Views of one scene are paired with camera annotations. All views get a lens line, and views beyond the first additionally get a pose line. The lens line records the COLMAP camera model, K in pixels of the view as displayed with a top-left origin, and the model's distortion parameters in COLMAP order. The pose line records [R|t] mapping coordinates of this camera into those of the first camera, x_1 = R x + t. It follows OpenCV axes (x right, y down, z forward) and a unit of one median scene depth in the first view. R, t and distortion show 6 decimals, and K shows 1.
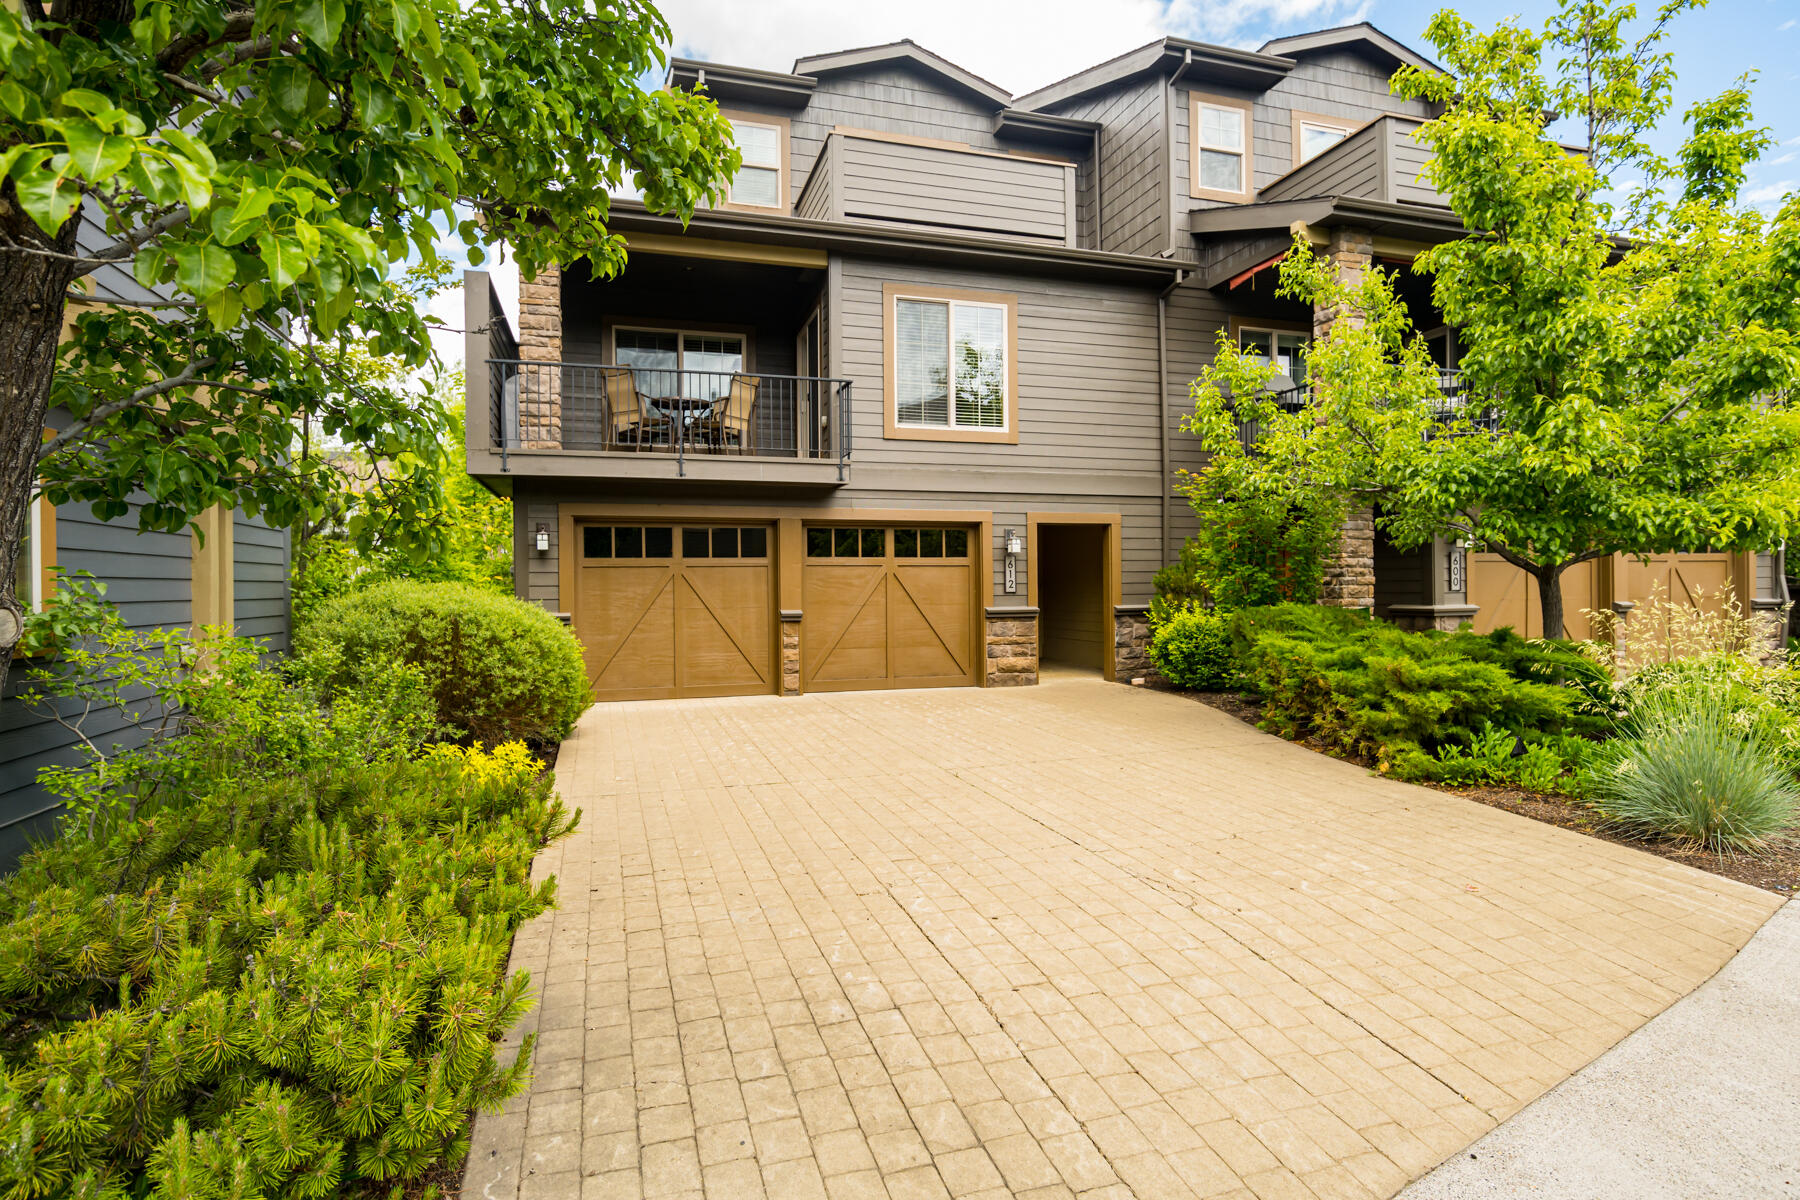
lens RADIAL K [[914.3, 0, 906.7], [0, 914.3, 601.4], [0, 0, 1]] dist [-0.030883, 0.015974]
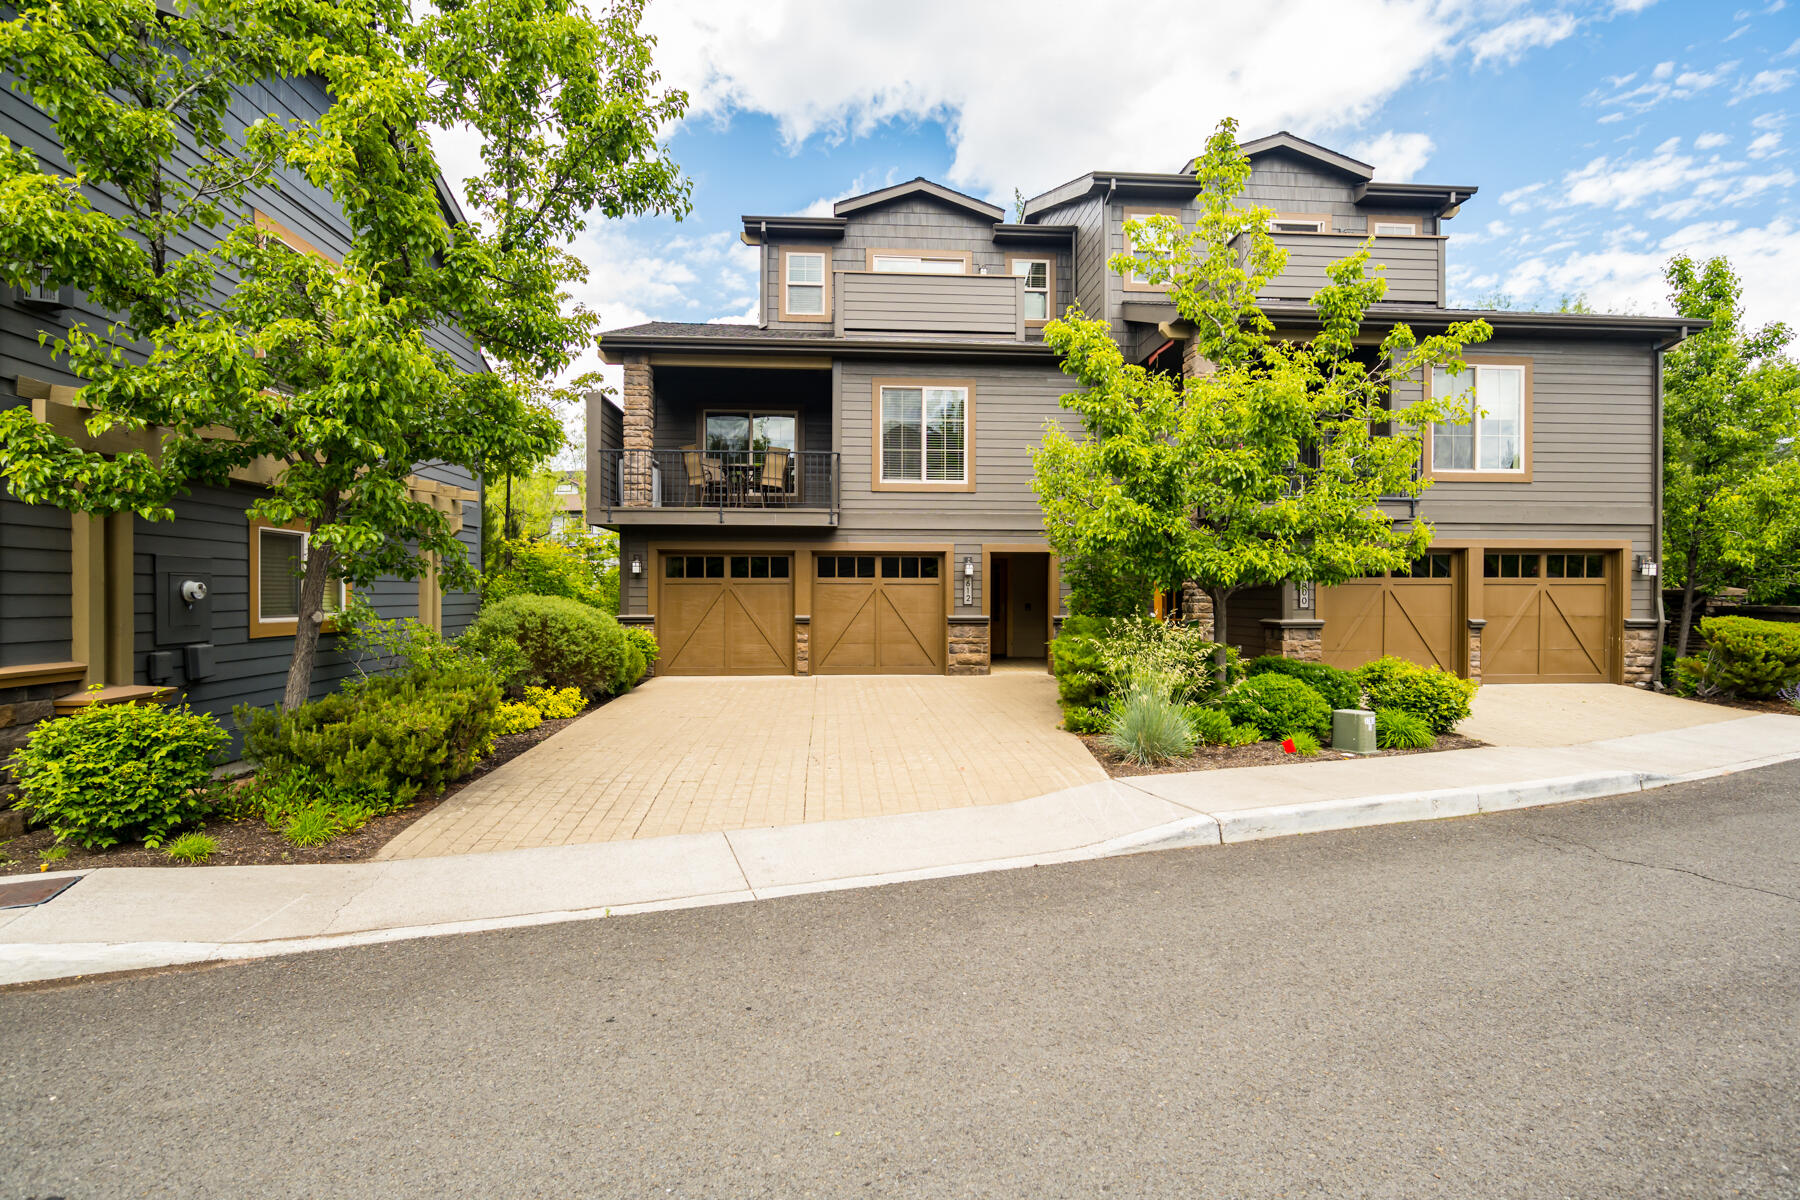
lens RADIAL K [[912.8, 0, 894.0], [0, 912.8, 603.8], [0, 0, 1]] dist [-0.019857, 0.014581]
pose [[0.969675, 0.012232, -0.244091, 0.339913], [-0.013103, 0.999912, -0.001942, -0.007049], [0.244046, 0.005082, 0.969750, -0.316253]]
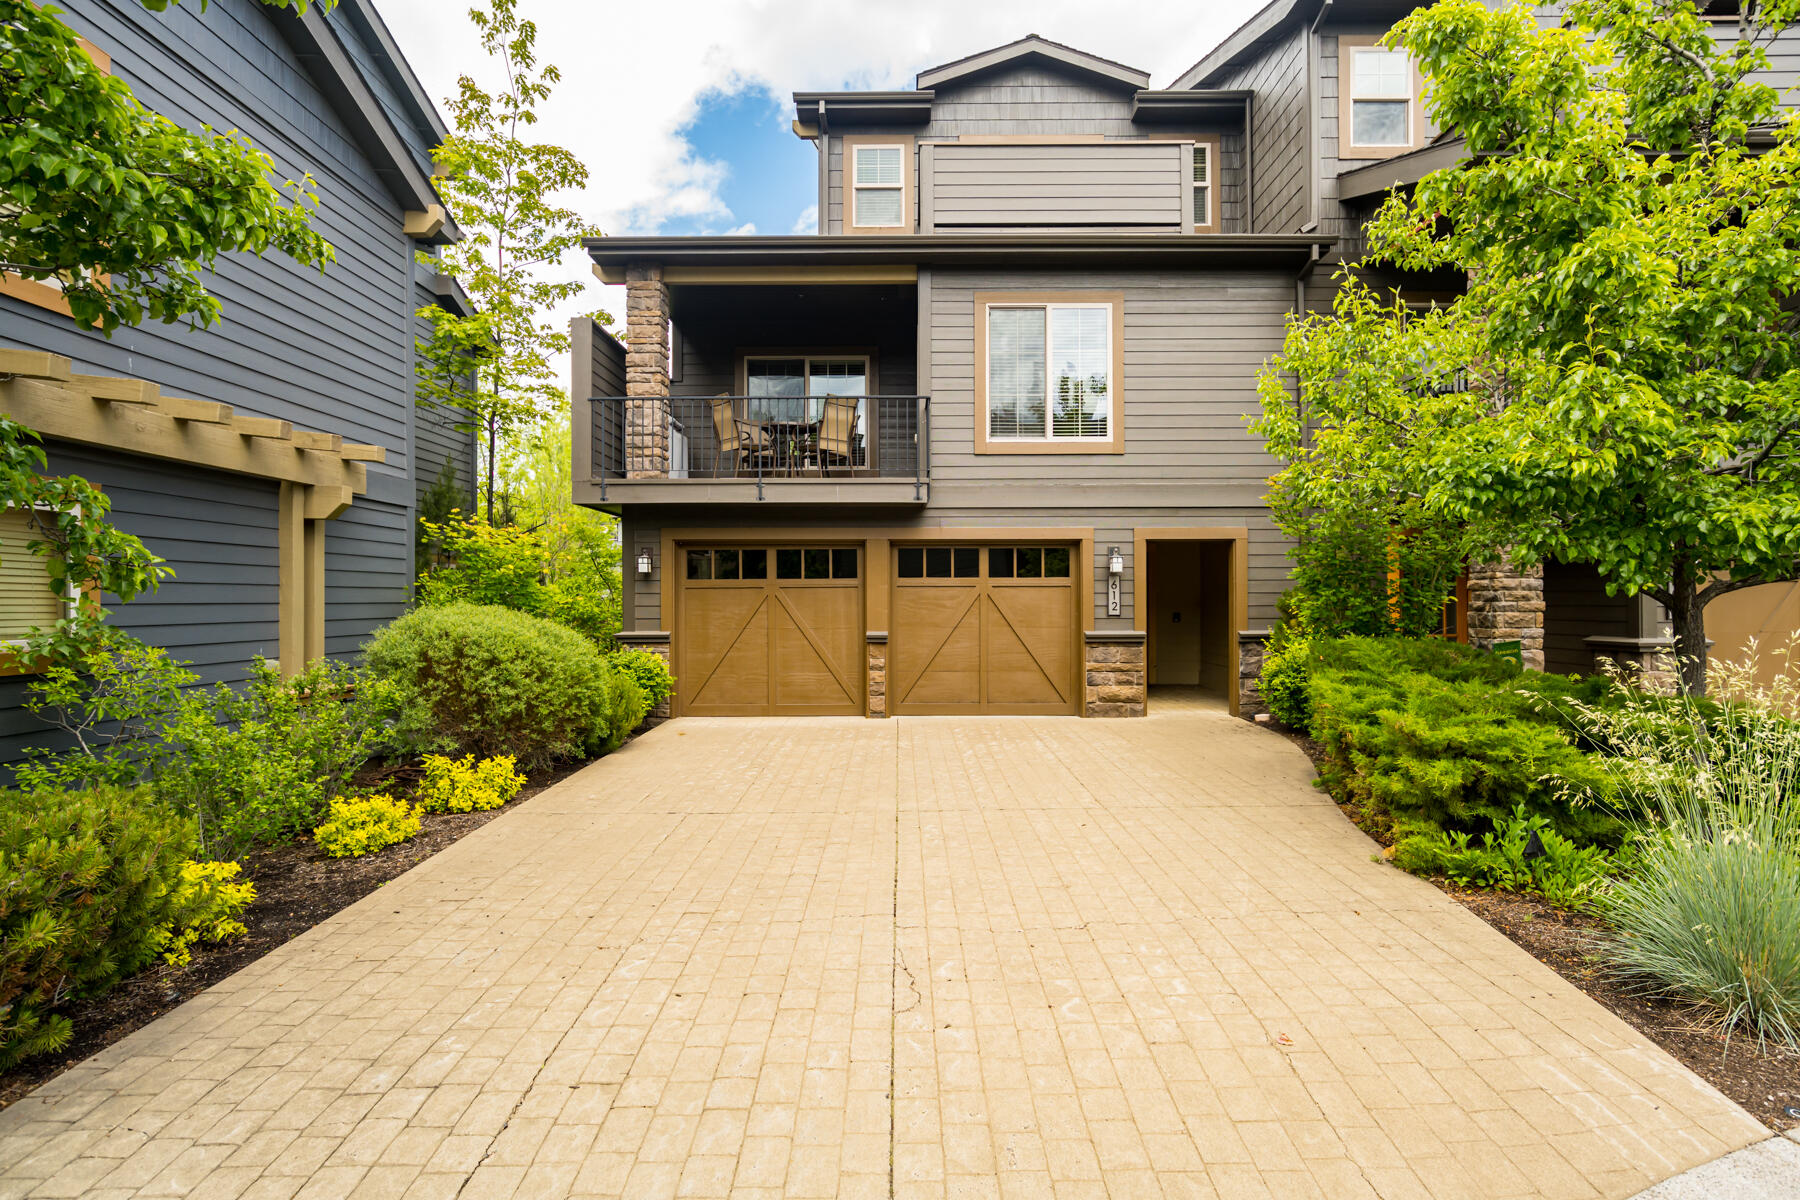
lens RADIAL K [[905.5, 0, 918.3], [0, 905.5, 607.4], [0, 0, 1]] dist [-0.020870, 0.009962]
pose [[0.955596, 0.006849, -0.294600, 0.197688], [-0.008929, 0.999944, -0.005714, -0.011091], [0.294544, 0.008091, 0.955604, 0.072719]]
